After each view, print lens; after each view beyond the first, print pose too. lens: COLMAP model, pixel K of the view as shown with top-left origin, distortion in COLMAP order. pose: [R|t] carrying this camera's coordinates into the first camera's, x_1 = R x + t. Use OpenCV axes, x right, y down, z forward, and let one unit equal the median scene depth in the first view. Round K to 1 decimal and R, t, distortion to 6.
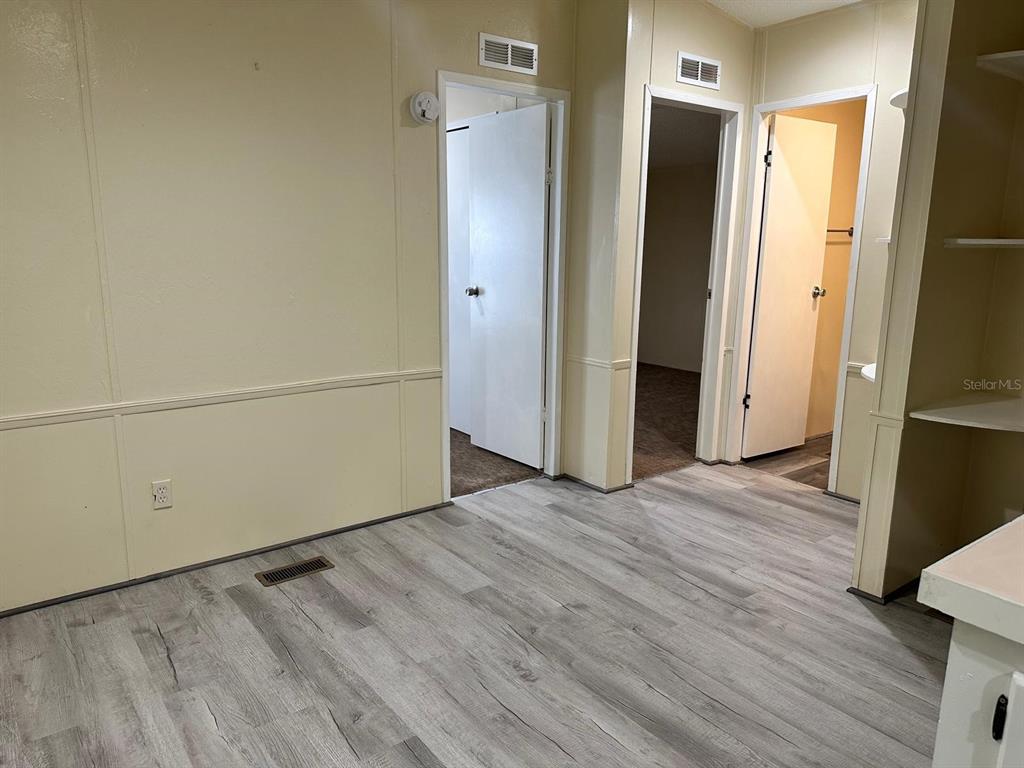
lens RADIAL K [[722.8, 0, 512.2], [0, 722.8, 386.7], [0, 0, 1]] dist [-0.002513, -0.002517]
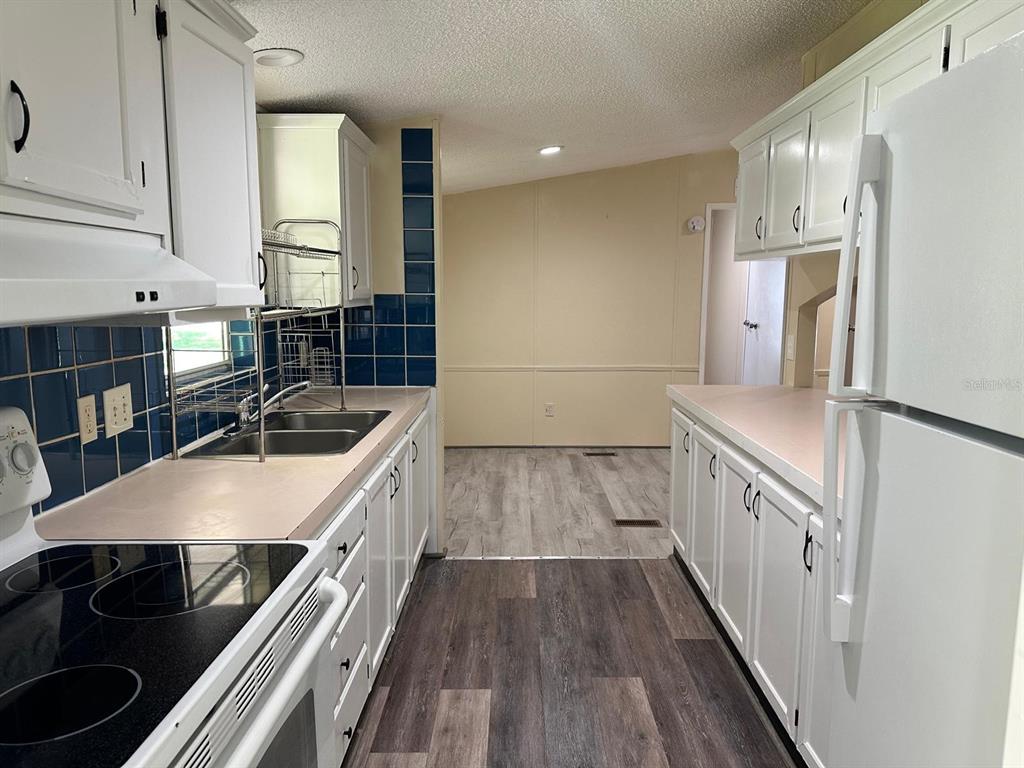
lens RADIAL K [[722.8, 0, 512.5], [0, 722.8, 384.1], [0, 0, 1]] dist [-0.002513, -0.002517]
pose [[0.796163, 0.068907, -0.601146, 0.742804], [-0.109771, 0.993457, -0.031505, 0.152481], [0.595042, 0.091072, 0.798518, -0.833863]]
